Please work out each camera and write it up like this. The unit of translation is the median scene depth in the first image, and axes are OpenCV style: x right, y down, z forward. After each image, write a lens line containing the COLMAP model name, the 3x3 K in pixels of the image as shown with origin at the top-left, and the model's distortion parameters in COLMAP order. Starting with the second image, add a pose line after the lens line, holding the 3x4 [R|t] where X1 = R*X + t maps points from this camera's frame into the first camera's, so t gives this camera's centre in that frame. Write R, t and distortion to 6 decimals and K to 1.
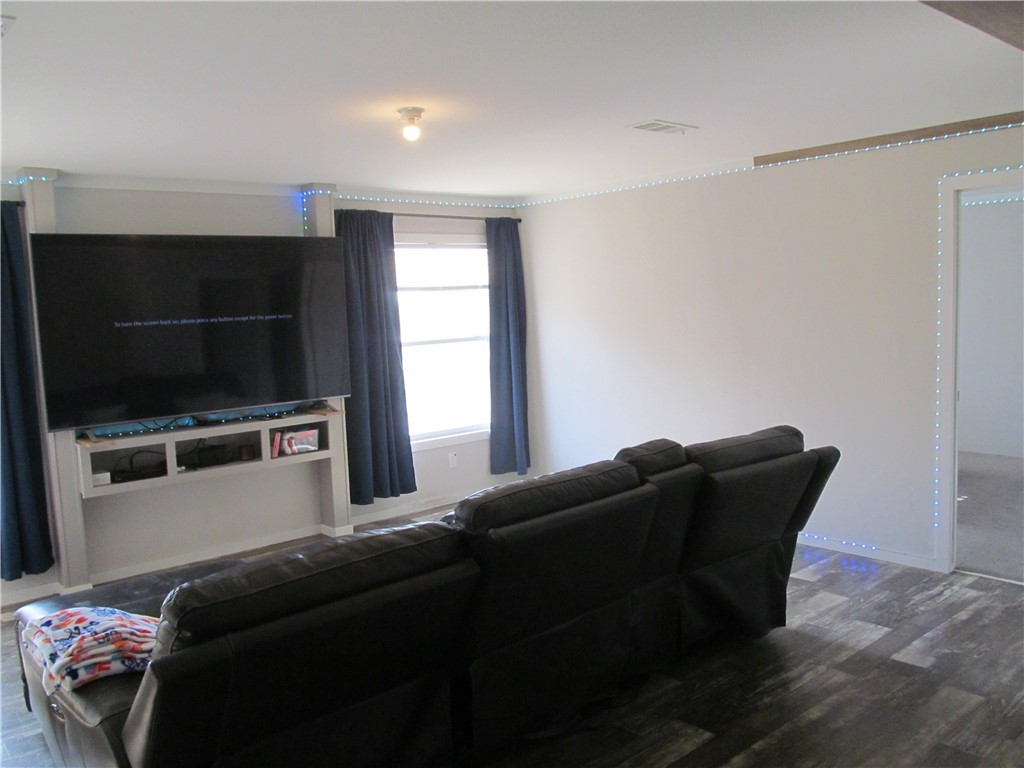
lens RADIAL K [[859.4, 0, 526.0], [0, 859.4, 387.2], [0, 0, 1]] dist [-0.053385, 0.007310]
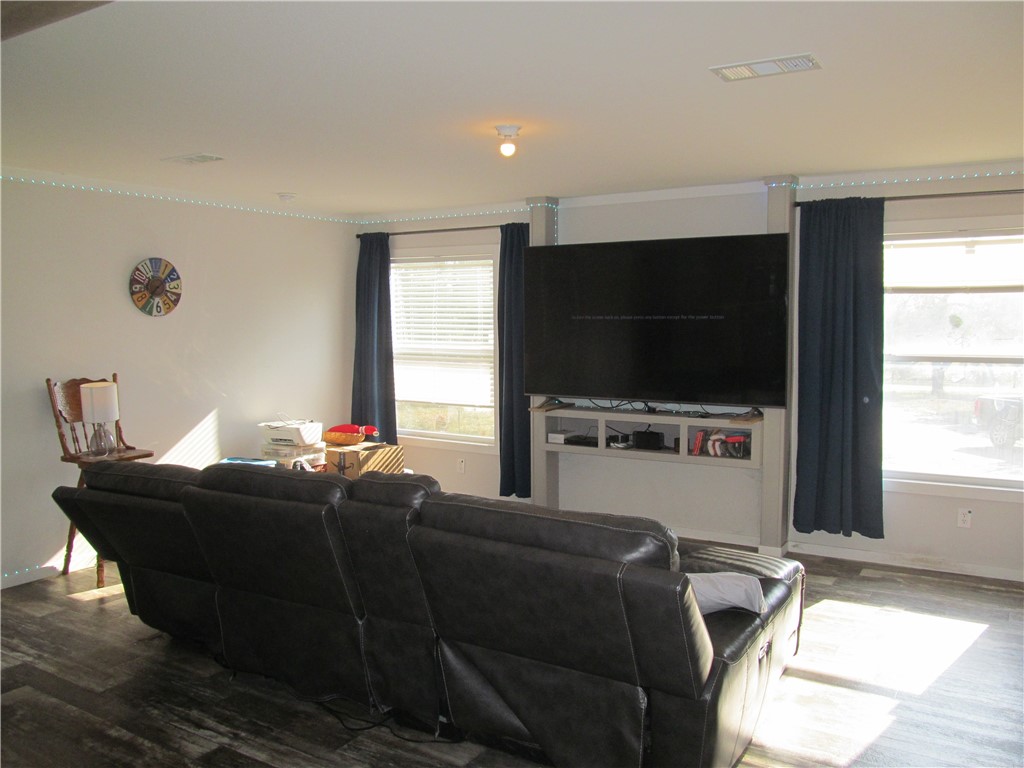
lens RADIAL K [[859.4, 0, 526.0], [0, 859.4, 387.2], [0, 0, 1]] dist [-0.053385, 0.007310]
pose [[0.294577, 0.122214, -0.947781, 0.625864], [-0.101477, 0.990181, 0.096142, -0.078387], [0.950225, 0.067857, 0.304086, 0.513236]]
